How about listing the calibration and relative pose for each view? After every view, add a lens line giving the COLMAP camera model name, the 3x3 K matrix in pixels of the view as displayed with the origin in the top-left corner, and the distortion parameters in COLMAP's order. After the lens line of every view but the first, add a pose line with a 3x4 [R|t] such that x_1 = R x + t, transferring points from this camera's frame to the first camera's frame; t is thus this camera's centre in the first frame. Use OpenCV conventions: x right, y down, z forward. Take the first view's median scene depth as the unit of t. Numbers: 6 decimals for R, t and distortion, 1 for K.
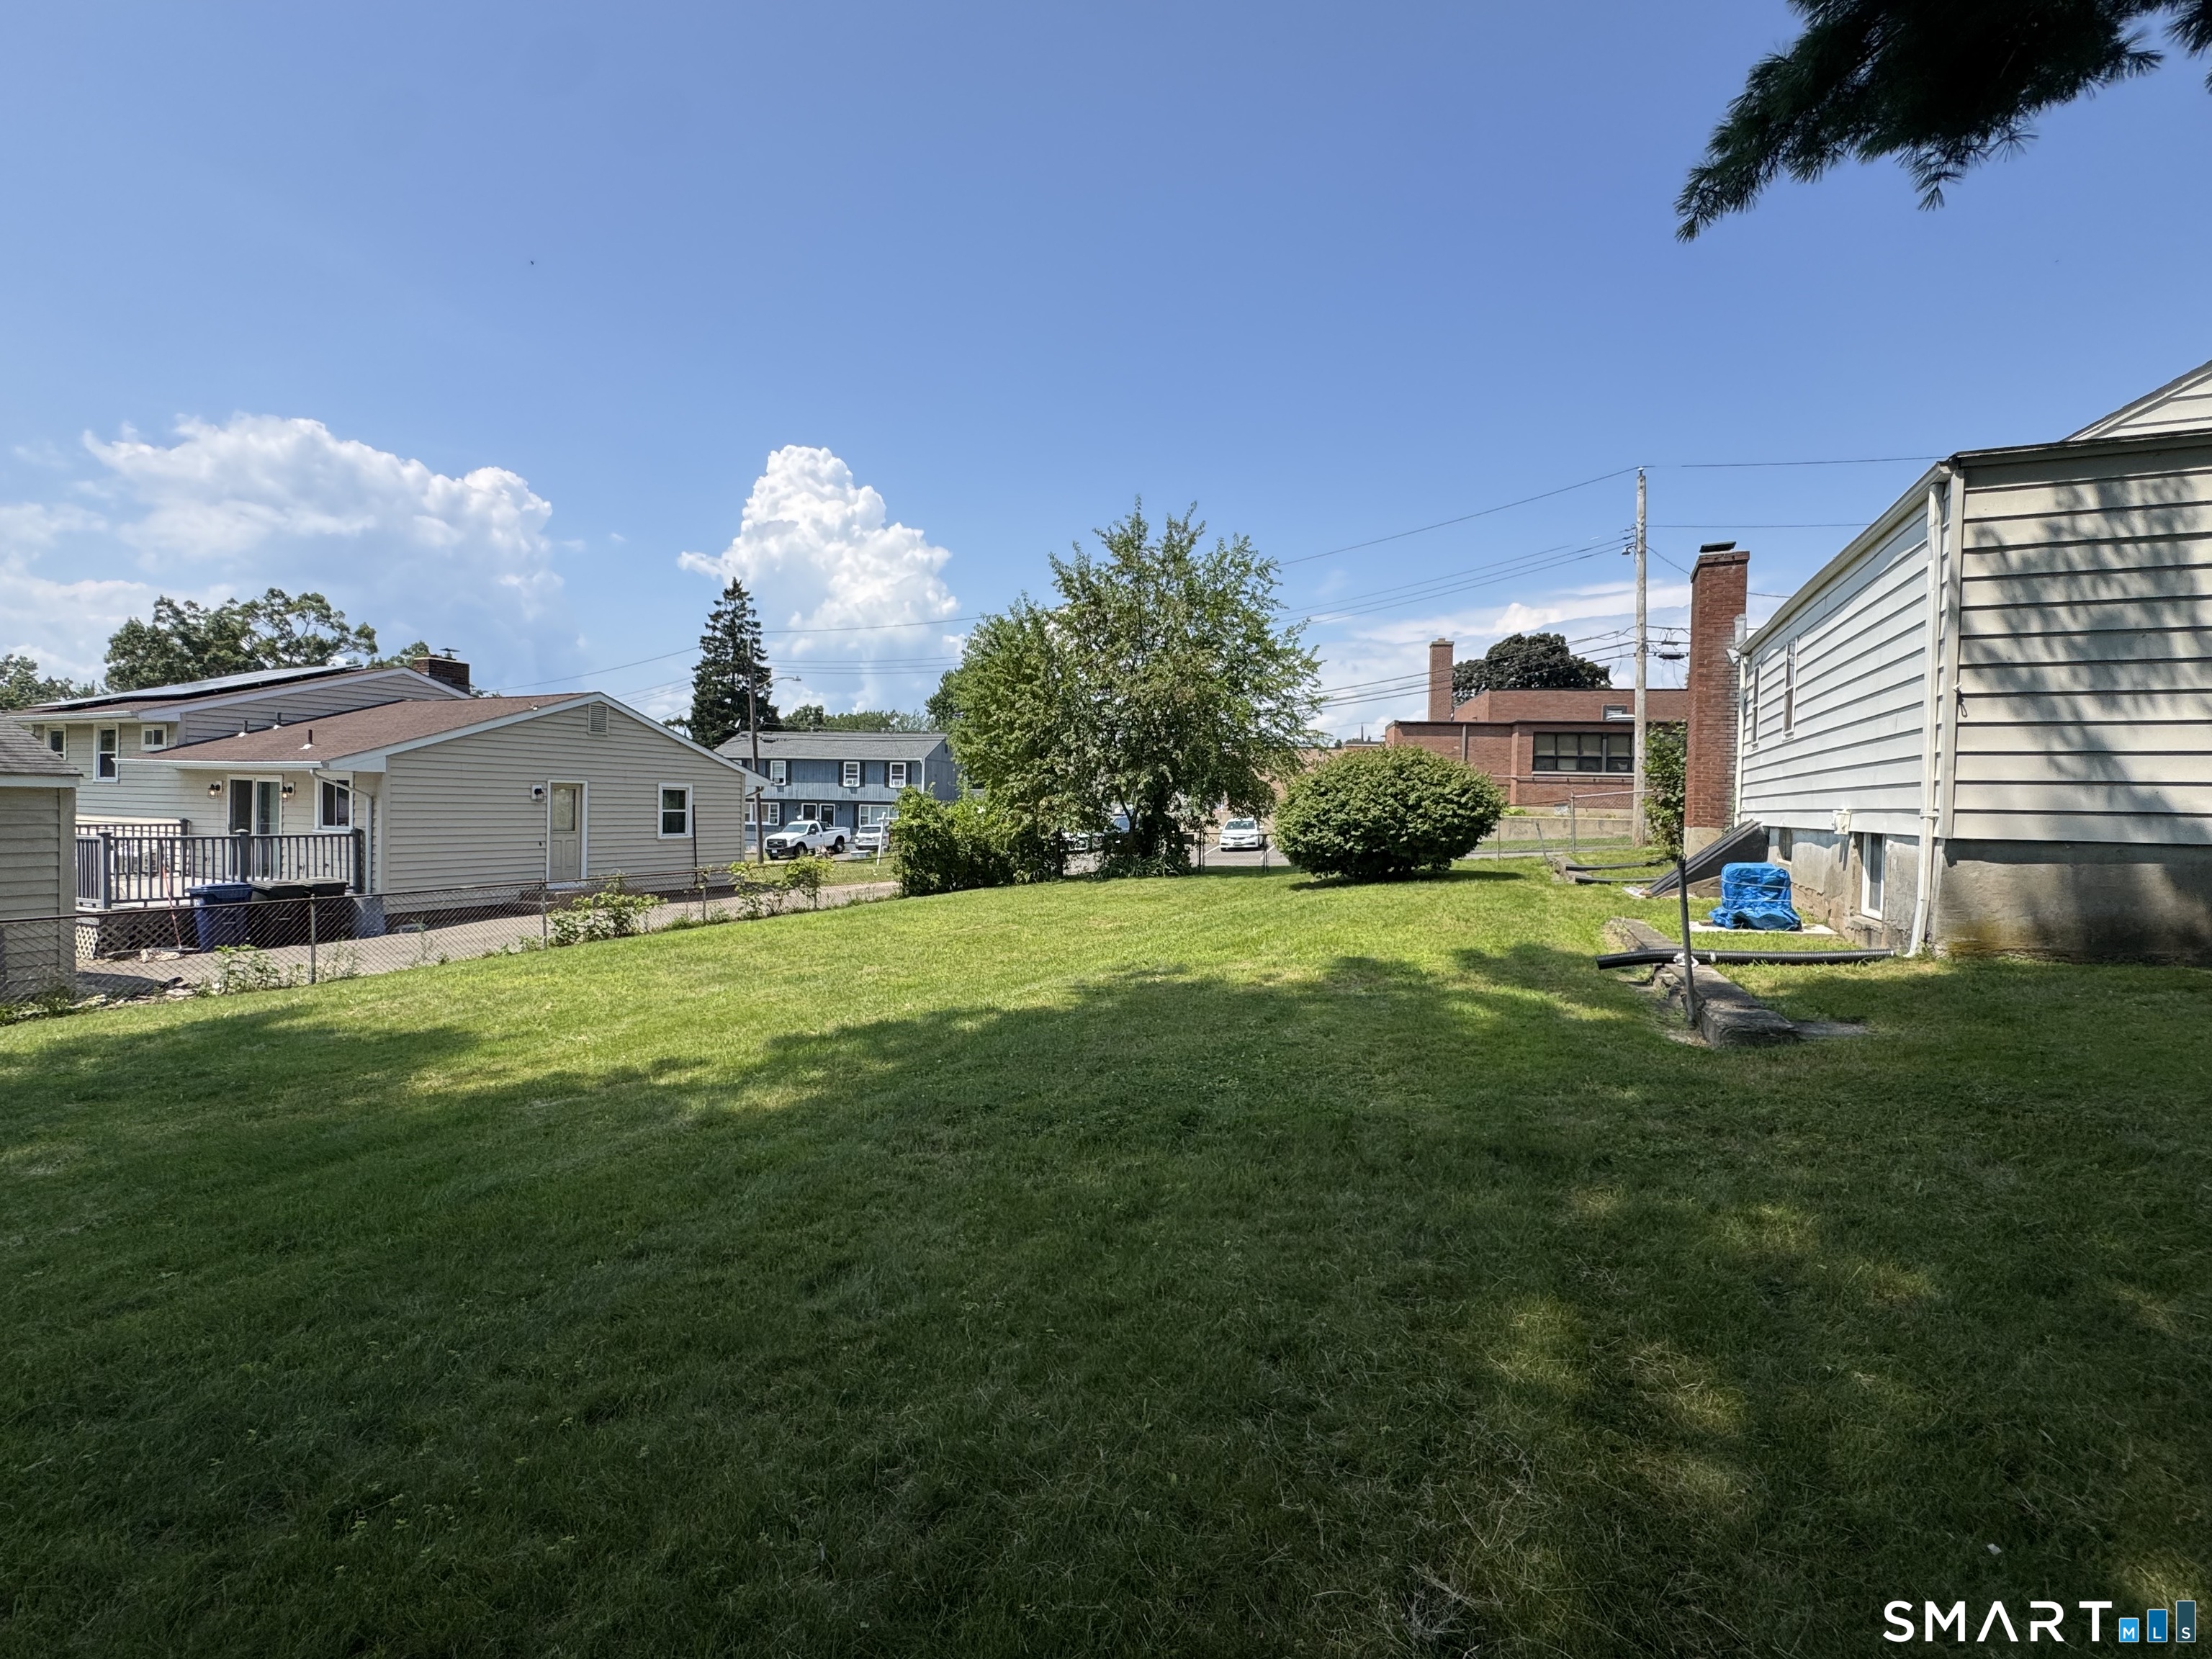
lens RADIAL K [[997.1, 0, 1104.7], [0, 997.1, 822.7], [0, 0, 1]] dist [-0.002560, -0.001237]
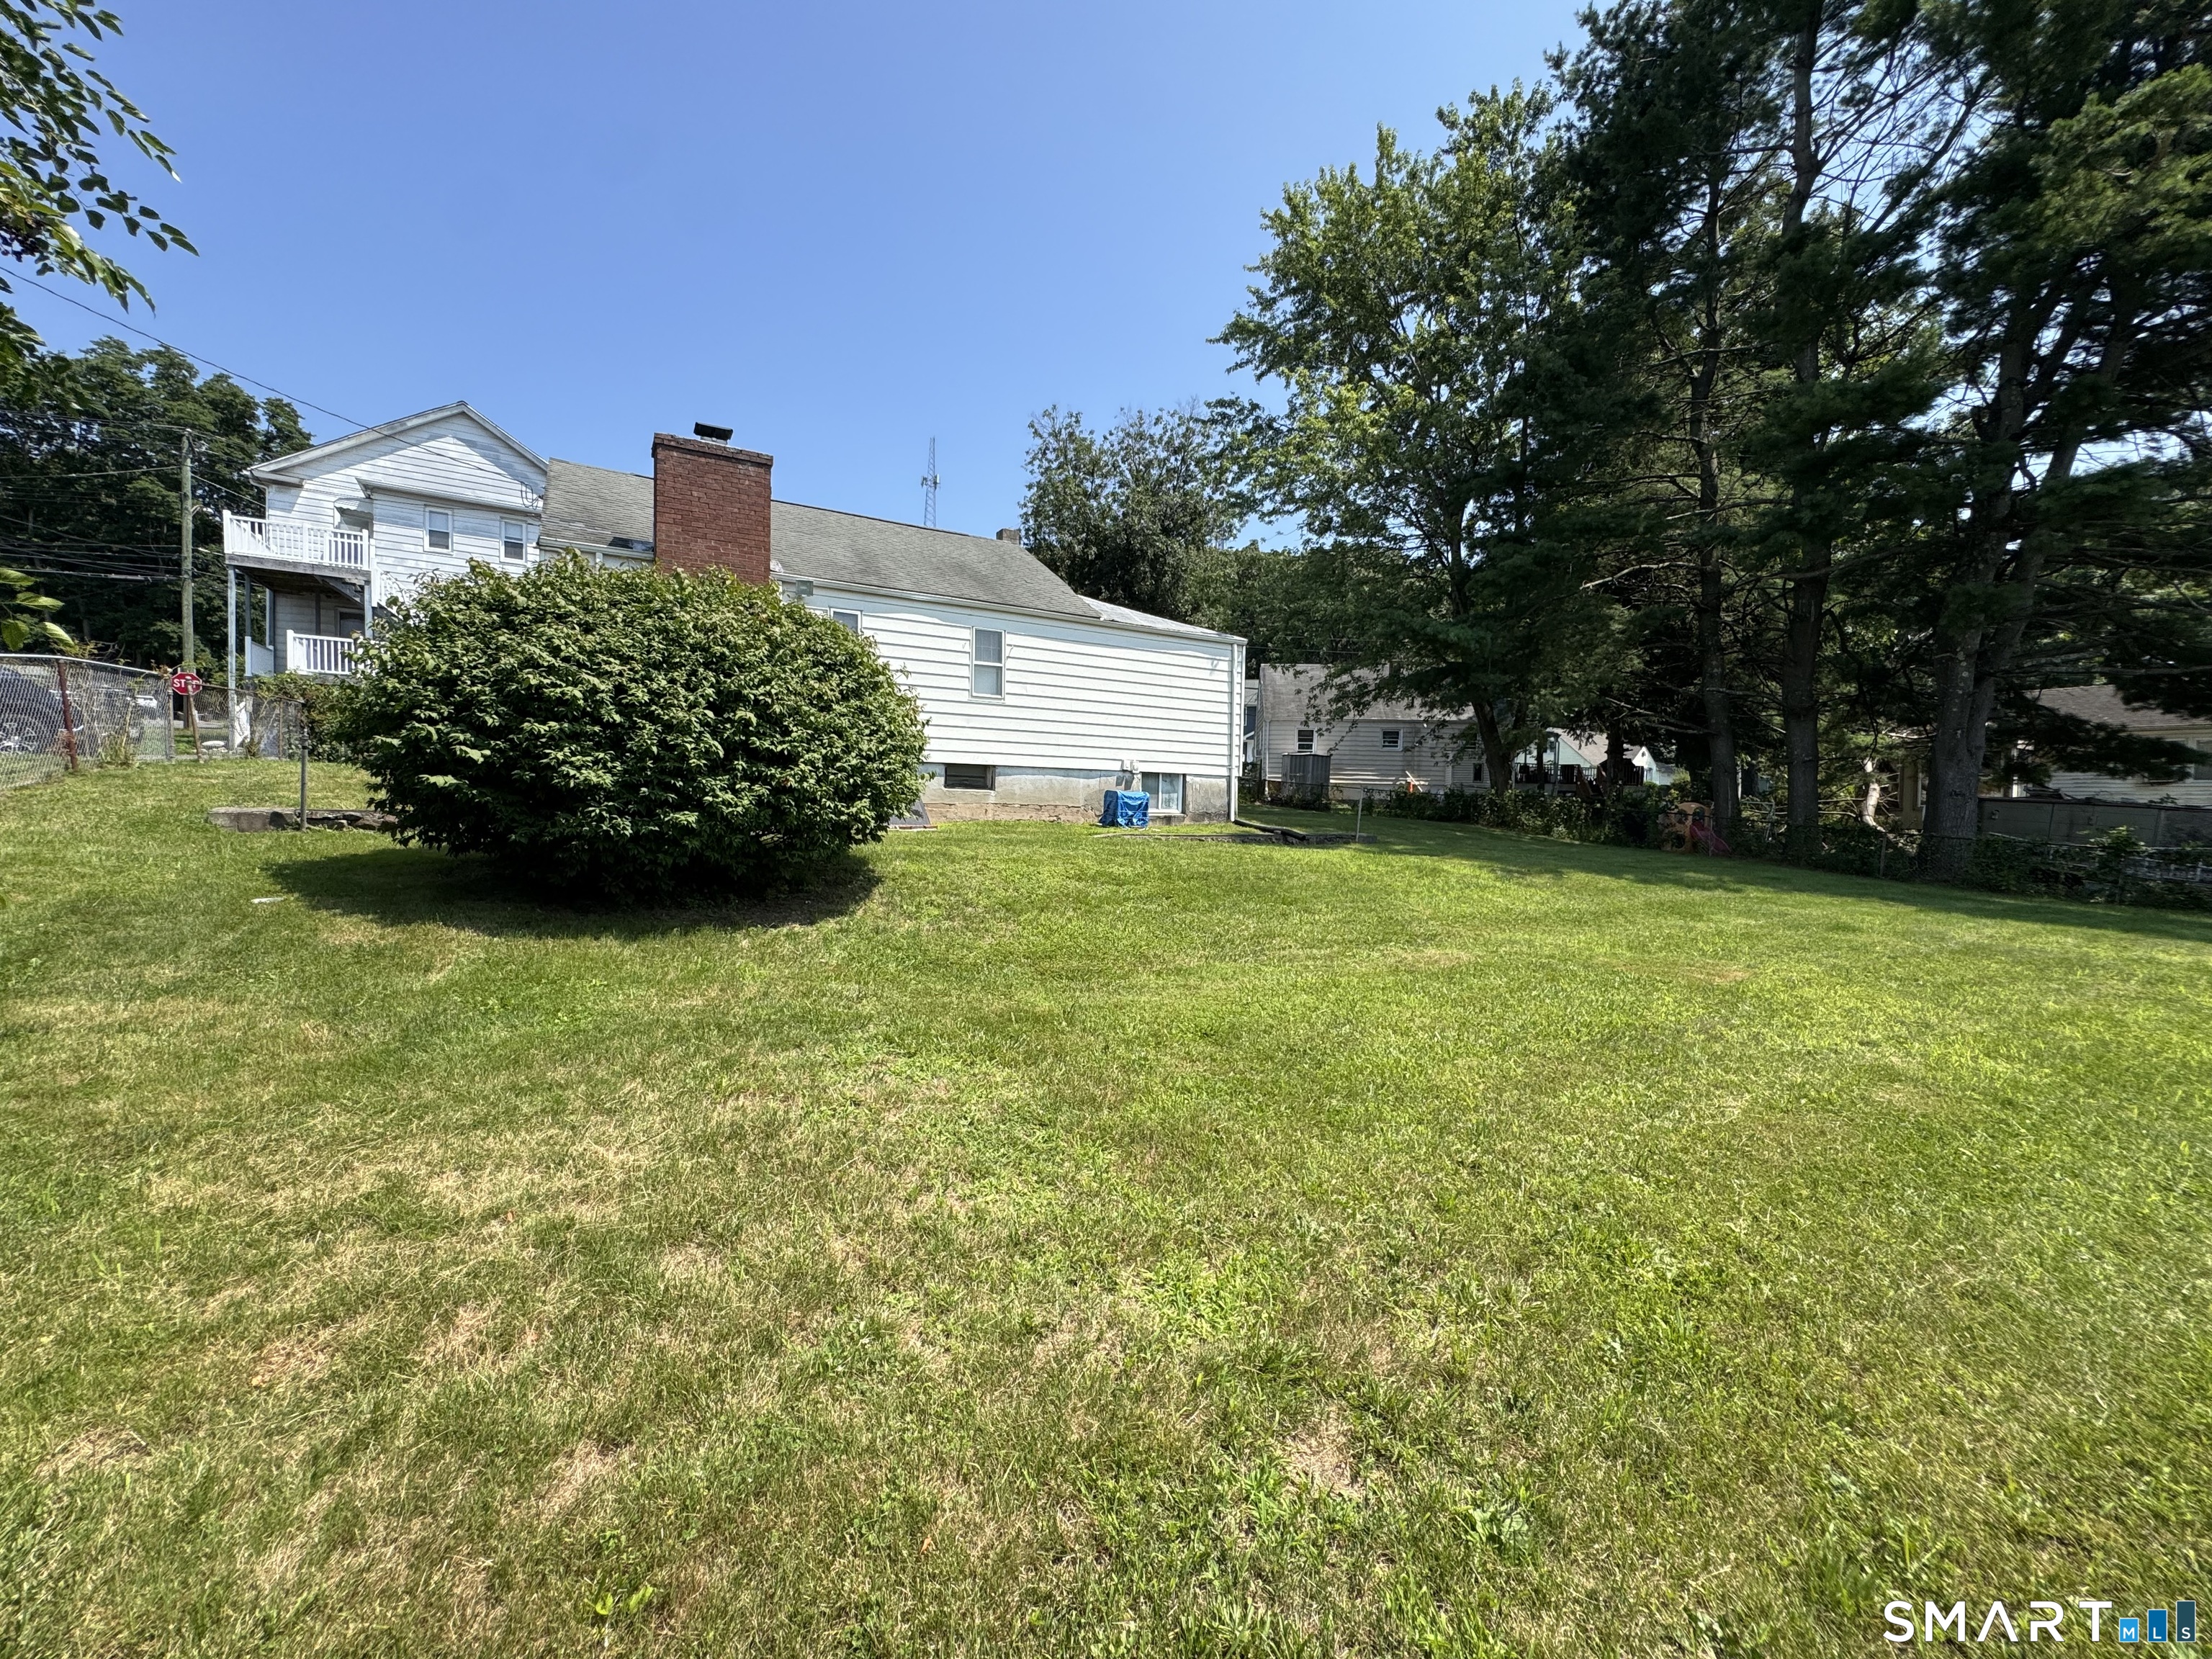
lens RADIAL K [[887.4, 0, 1106.0], [0, 887.4, 829.5], [0, 0, 1]] dist [-0.002065, -0.000070]
pose [[-0.816401, -0.062301, 0.574115, -0.141373], [-0.031447, 0.997485, 0.063525, 0.009190], [-0.576629, 0.033808, -0.816306, 1.572332]]
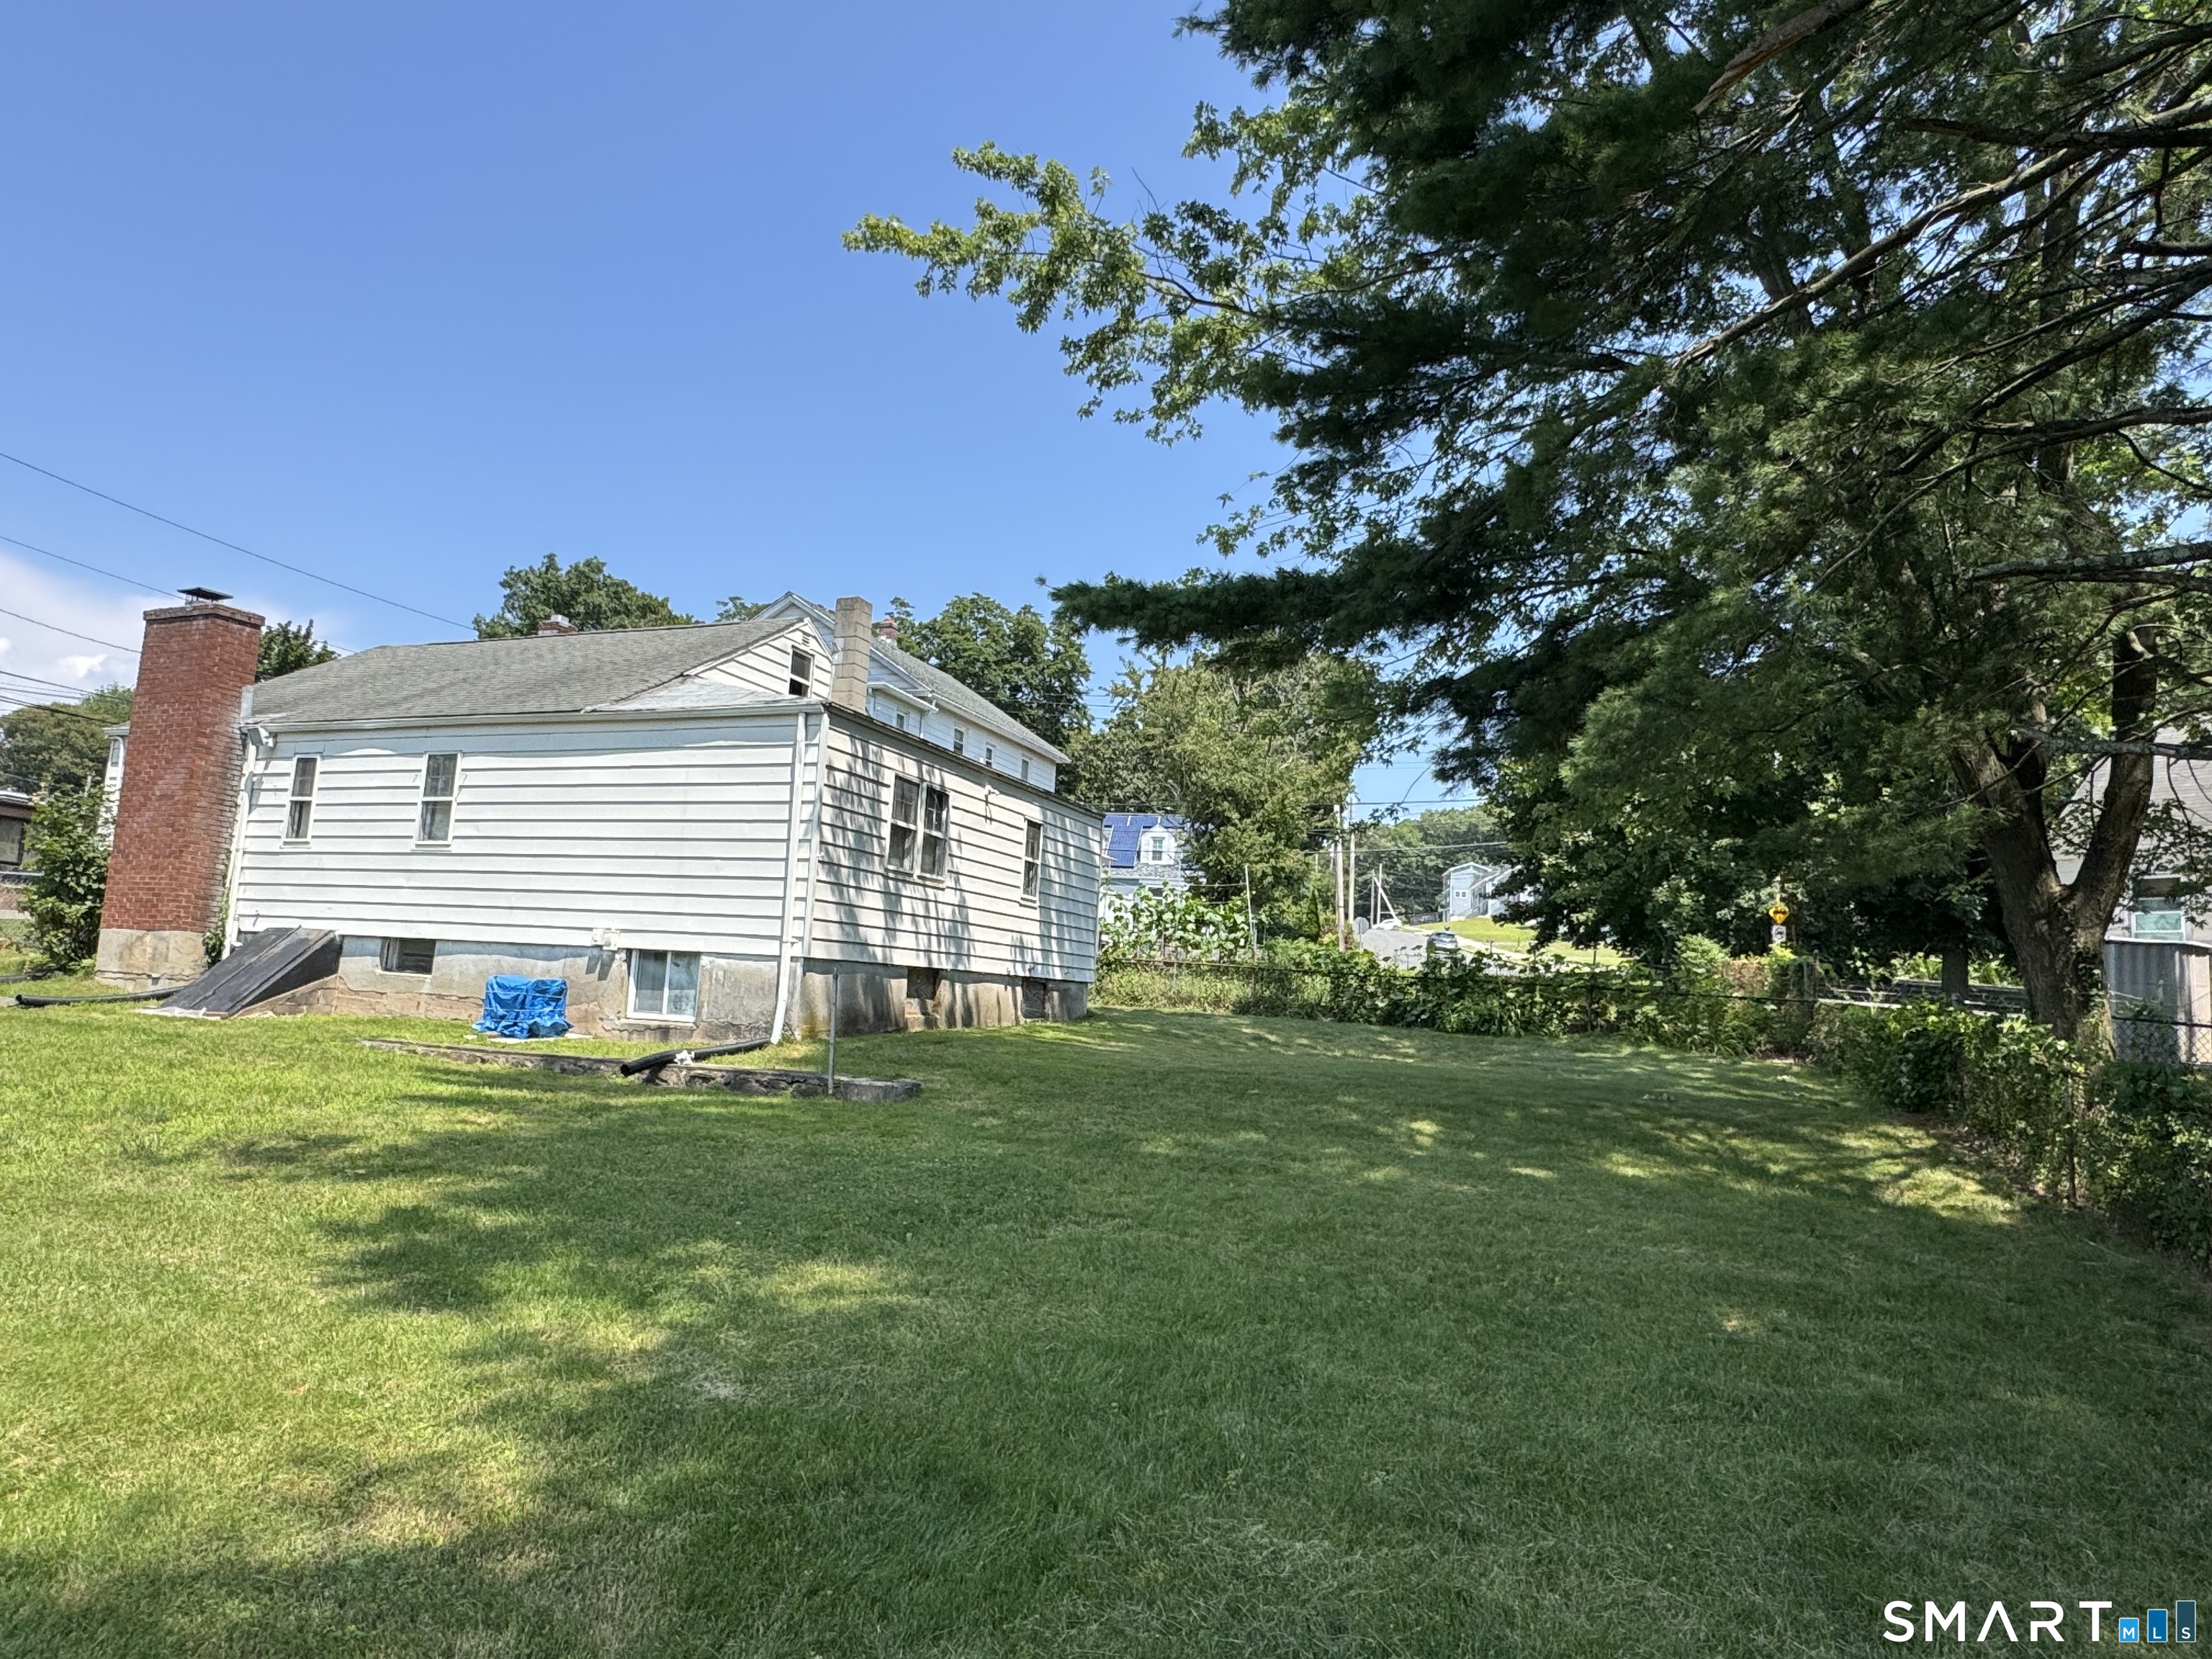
lens RADIAL K [[1324.5, 0, 1101.4], [0, 1324.5, 824.5], [0, 0, 1]] dist [-0.001957, 0.000388]
pose [[-0.045805, 0.106083, 0.993302, -0.543760], [-0.036206, 0.993516, -0.107776, 0.007654], [-0.998294, -0.040900, -0.041667, 0.316554]]
